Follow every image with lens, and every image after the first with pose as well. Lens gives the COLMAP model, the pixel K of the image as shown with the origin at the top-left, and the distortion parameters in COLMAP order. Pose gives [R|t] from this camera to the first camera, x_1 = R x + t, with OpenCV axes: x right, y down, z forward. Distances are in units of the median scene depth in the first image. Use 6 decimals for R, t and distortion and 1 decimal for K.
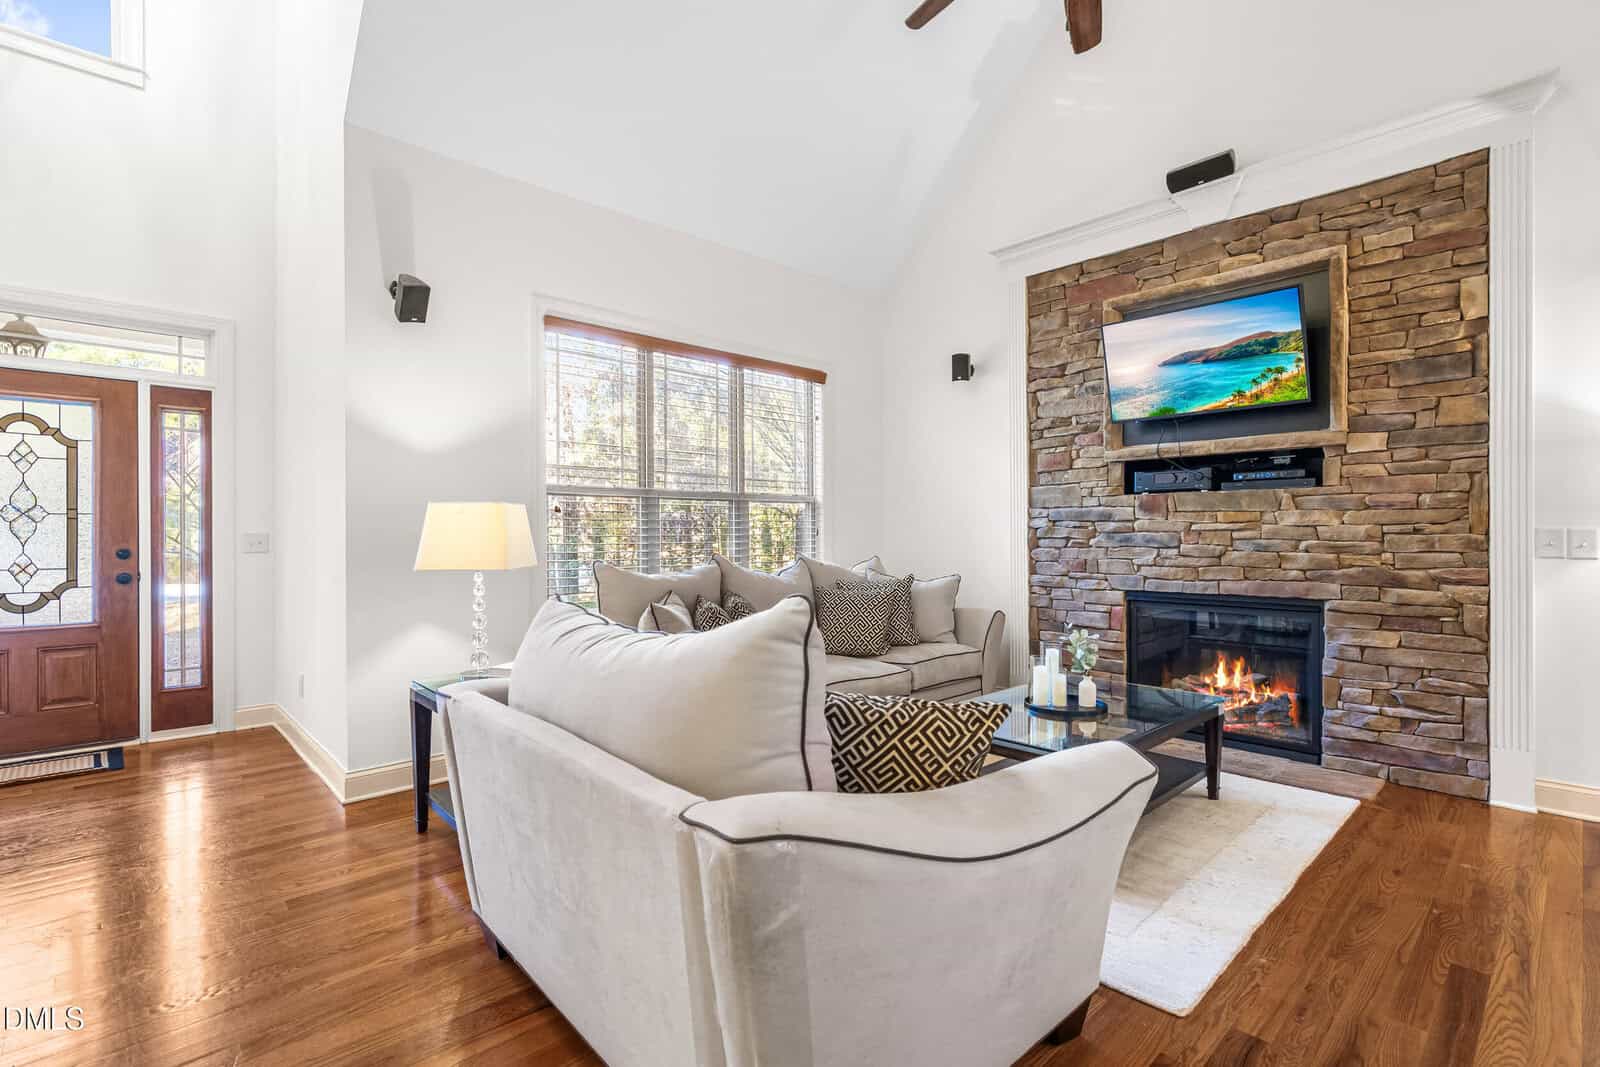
lens RADIAL K [[738.6, 0, 805.0], [0, 738.6, 537.3], [0, 0, 1]] dist [-0.000645, 0.000797]
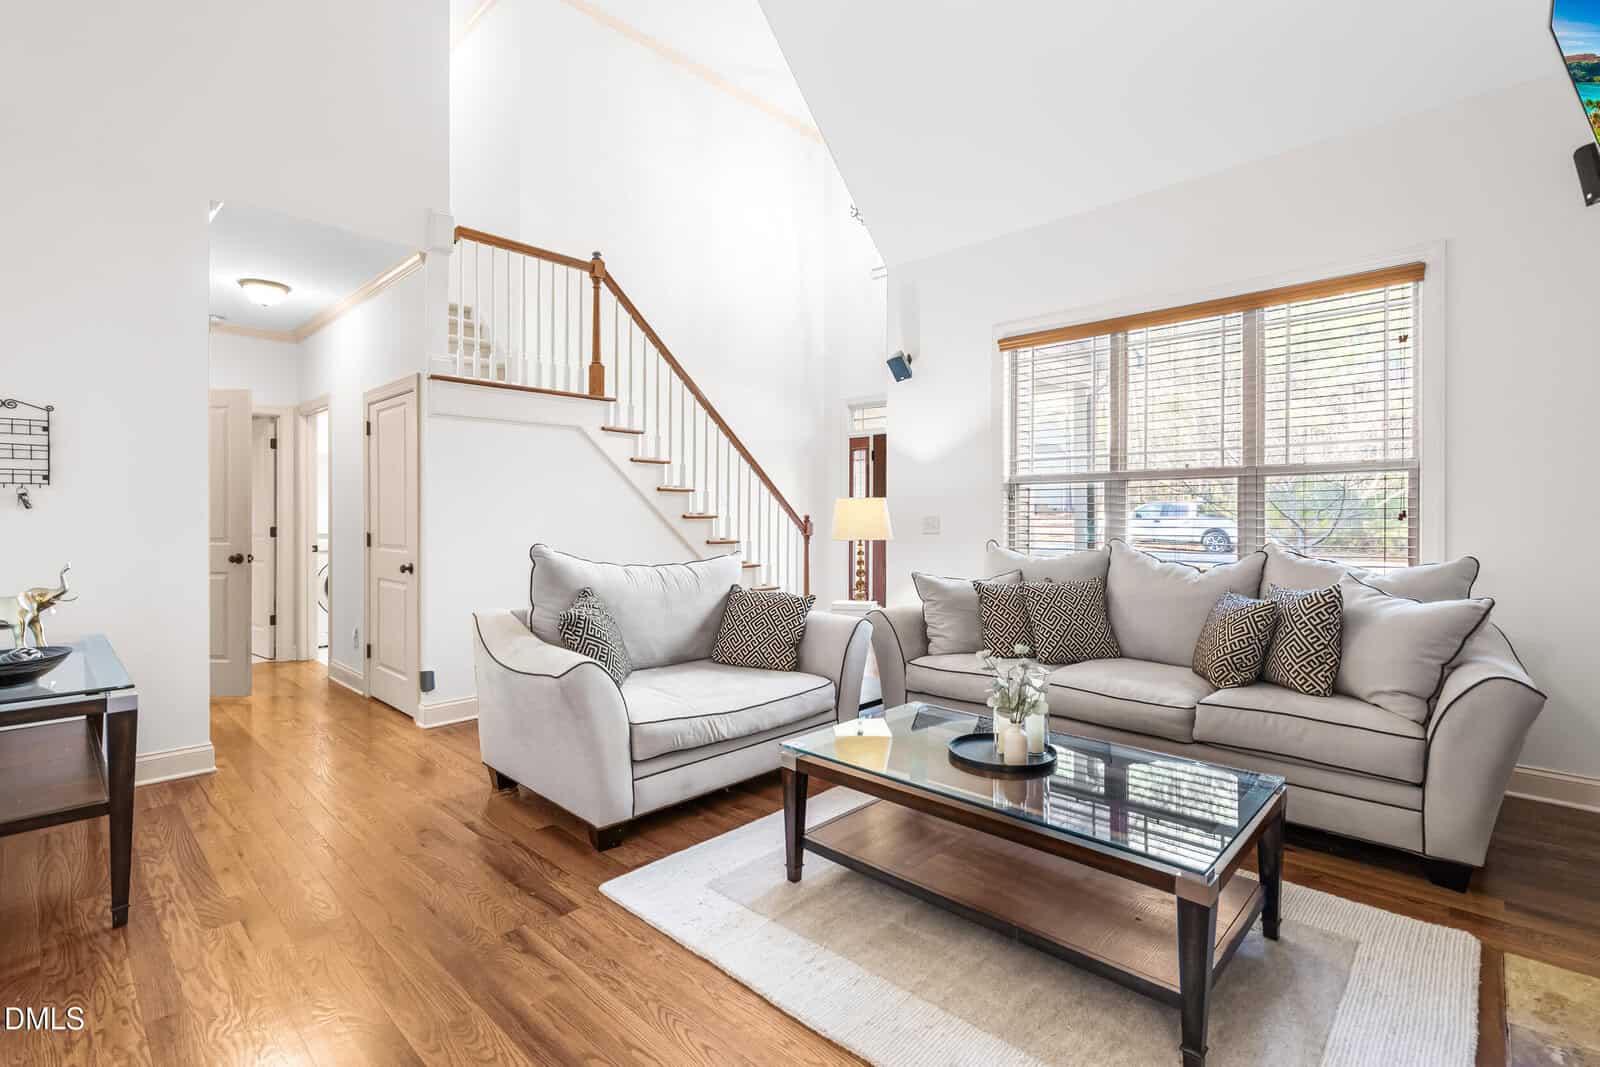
lens RADIAL K [[738.6, 0, 801.2], [0, 738.6, 517.3], [0, 0, 1]] dist [-0.000645, 0.000797]
pose [[0.052540, 0.004283, -0.998610, 0.859581], [-0.000712, 0.999991, 0.004252, -0.010188], [0.998619, 0.000487, 0.052542, 0.600958]]
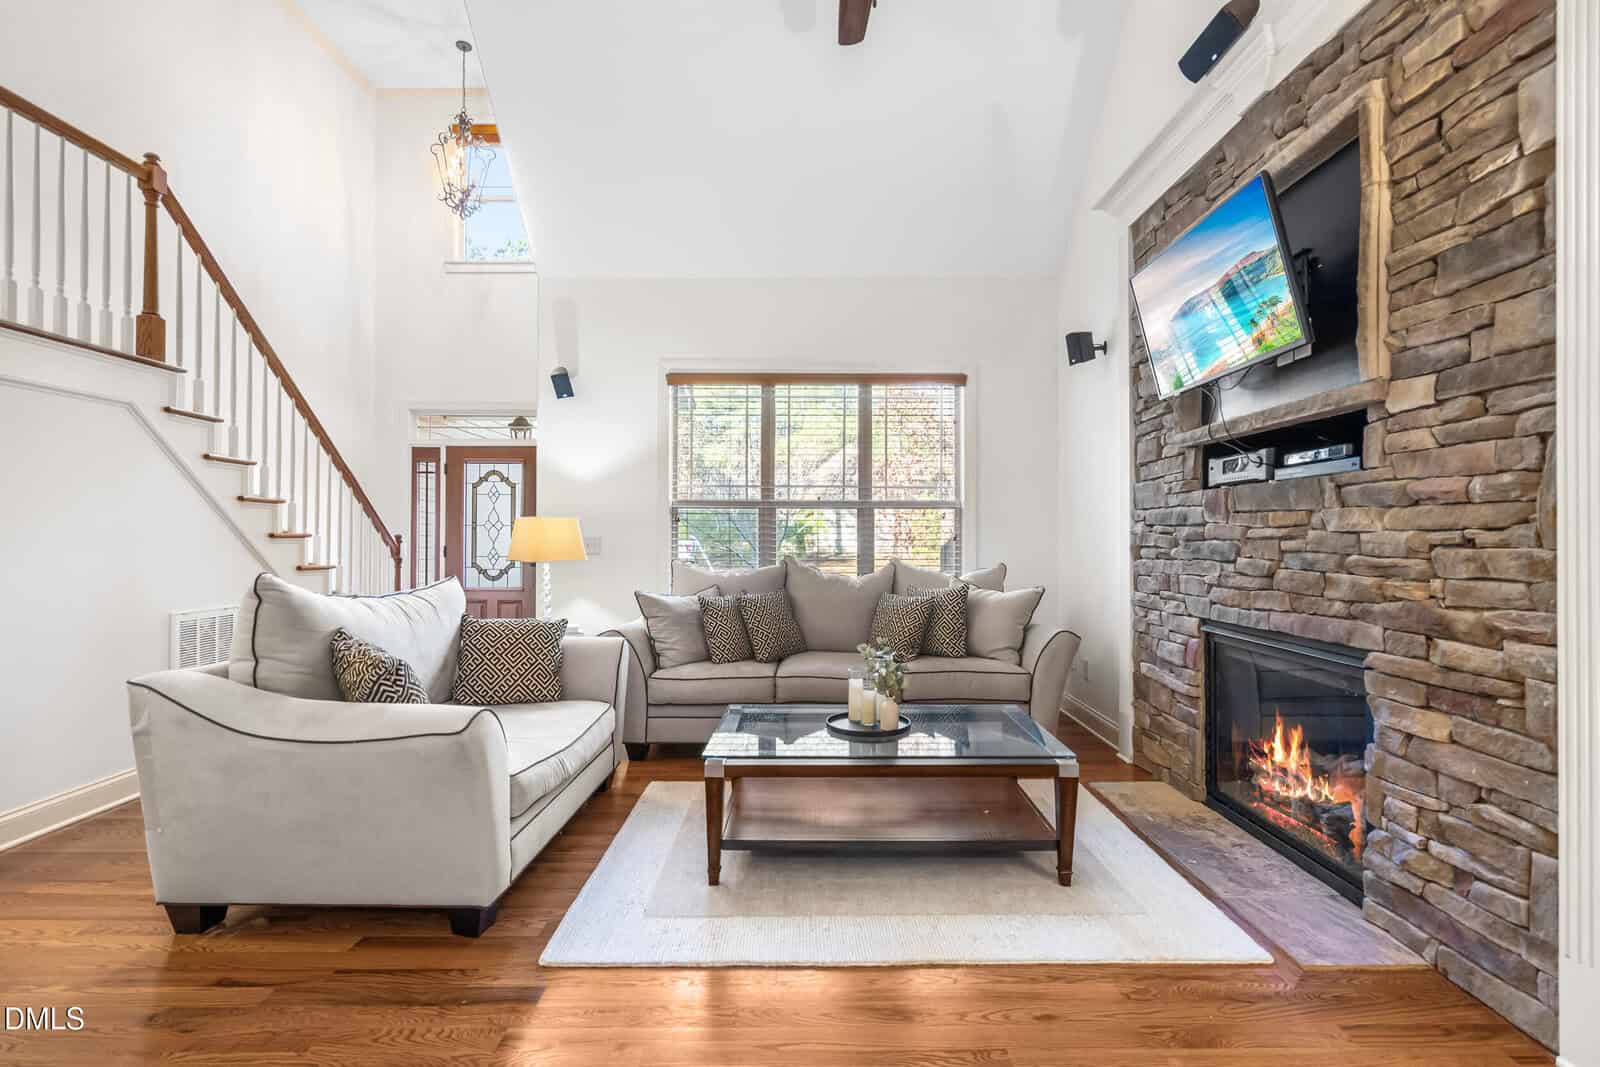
lens RADIAL K [[738.6, 0, 811.3], [0, 738.6, 533.5], [0, 0, 1]] dist [-0.000645, 0.000797]
pose [[0.728552, 0.000738, -0.684990, 0.748334], [-0.006372, 0.999963, -0.005700, -0.007617], [0.684960, 0.008518, 0.728530, 0.207758]]
